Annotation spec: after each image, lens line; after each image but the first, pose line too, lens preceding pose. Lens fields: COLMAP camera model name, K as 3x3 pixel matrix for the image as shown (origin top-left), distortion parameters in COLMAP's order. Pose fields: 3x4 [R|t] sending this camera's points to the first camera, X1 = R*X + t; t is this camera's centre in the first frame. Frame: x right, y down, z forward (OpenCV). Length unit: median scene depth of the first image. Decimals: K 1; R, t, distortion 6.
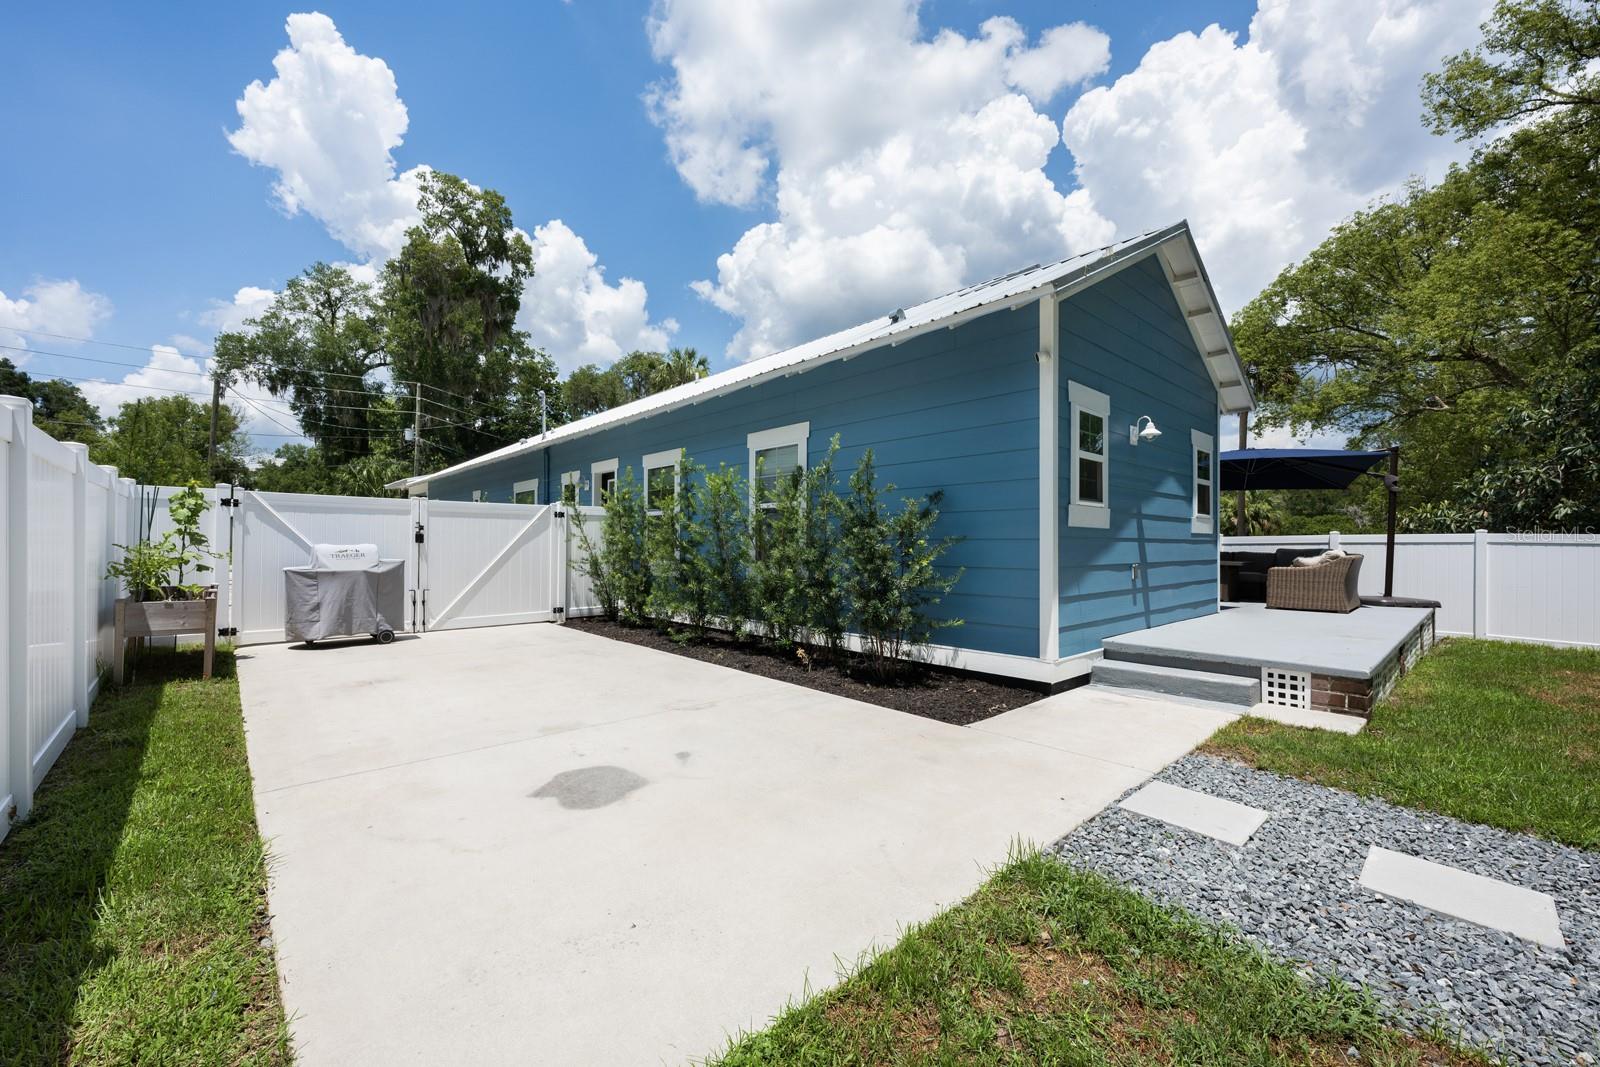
lens RADIAL K [[645.0, 0, 800.0], [0, 645.0, 533.5], [0, 0, 1]] dist [0.011971, 0.000032]
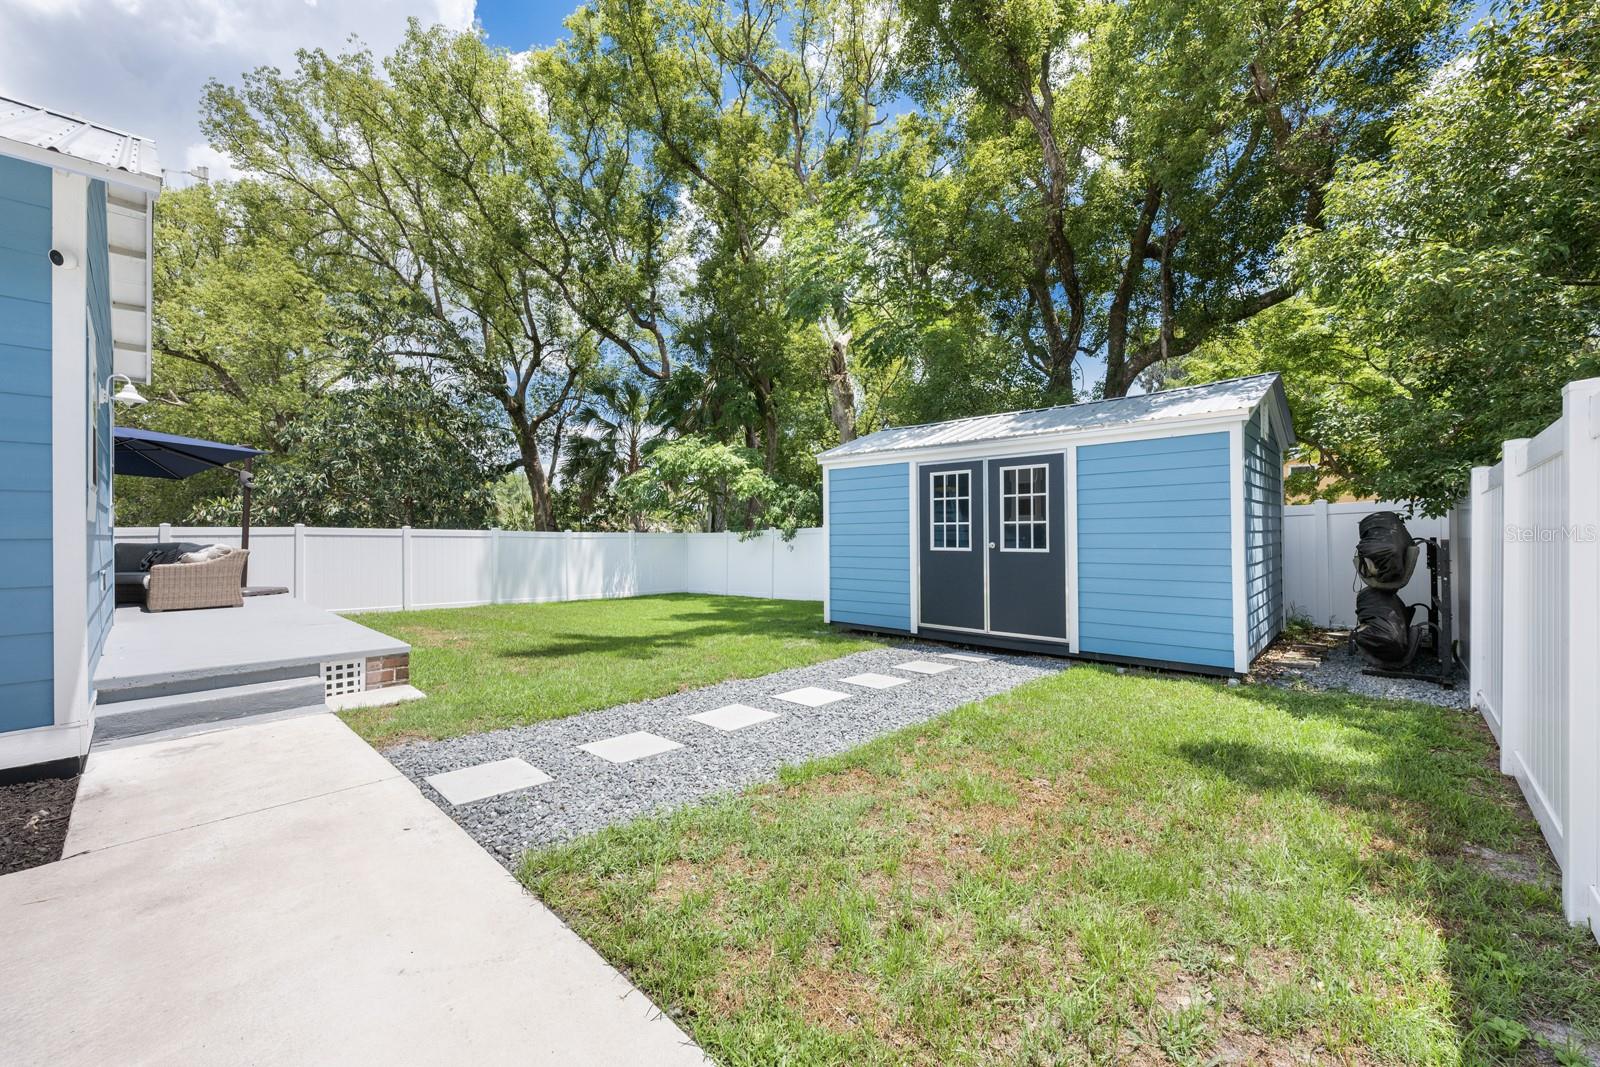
lens RADIAL K [[634.0, 0, 800.0], [0, 634.0, 533.5], [0, 0, 1]] dist [-0.001903, -0.000223]
pose [[-0.058784, -0.005345, 0.998256, -0.330940], [-0.012468, 0.999912, 0.004619, -0.010738], [-0.998193, -0.012175, -0.058846, 0.327149]]
